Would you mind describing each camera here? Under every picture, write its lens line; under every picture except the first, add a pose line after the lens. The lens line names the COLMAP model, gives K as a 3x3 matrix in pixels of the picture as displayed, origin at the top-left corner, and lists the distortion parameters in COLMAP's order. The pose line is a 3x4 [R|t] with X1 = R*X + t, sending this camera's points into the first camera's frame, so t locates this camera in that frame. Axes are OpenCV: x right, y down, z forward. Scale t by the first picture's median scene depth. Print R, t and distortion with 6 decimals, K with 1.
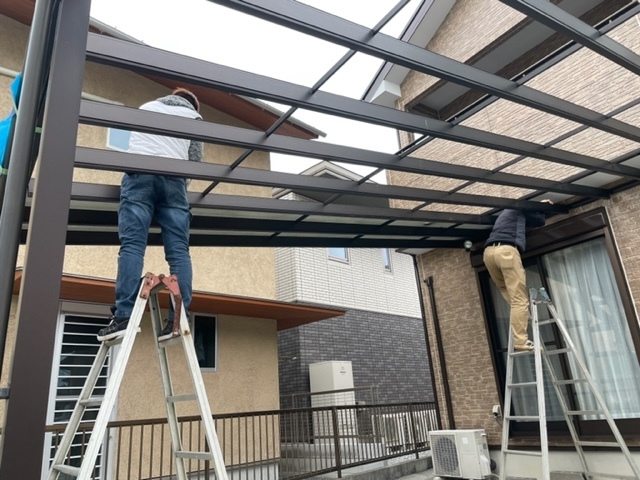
lens RADIAL K [[474.8, 0, 337.9], [0, 474.8, 243.1], [0, 0, 1]] dist [0.101394, -0.132697]
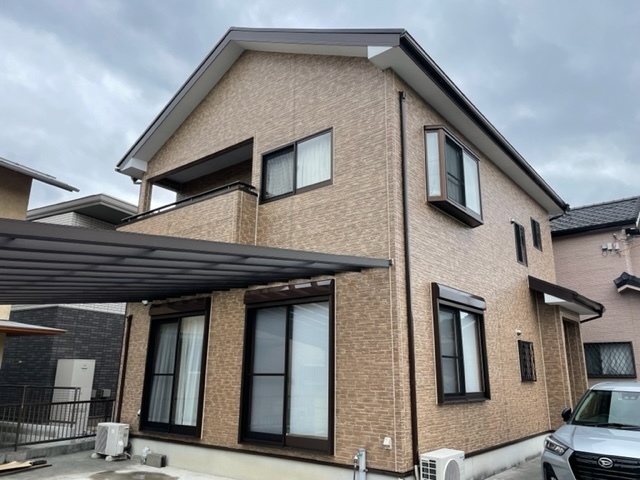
lens RADIAL K [[474.8, 0, 337.9], [0, 474.8, 243.1], [0, 0, 1]] dist [0.101394, -0.132697]
pose [[0.960929, 0.141075, 0.238145, 0.418949], [-0.155260, 0.986989, 0.041800, -0.296641], [-0.229150, -0.077141, 0.970330, -0.508352]]
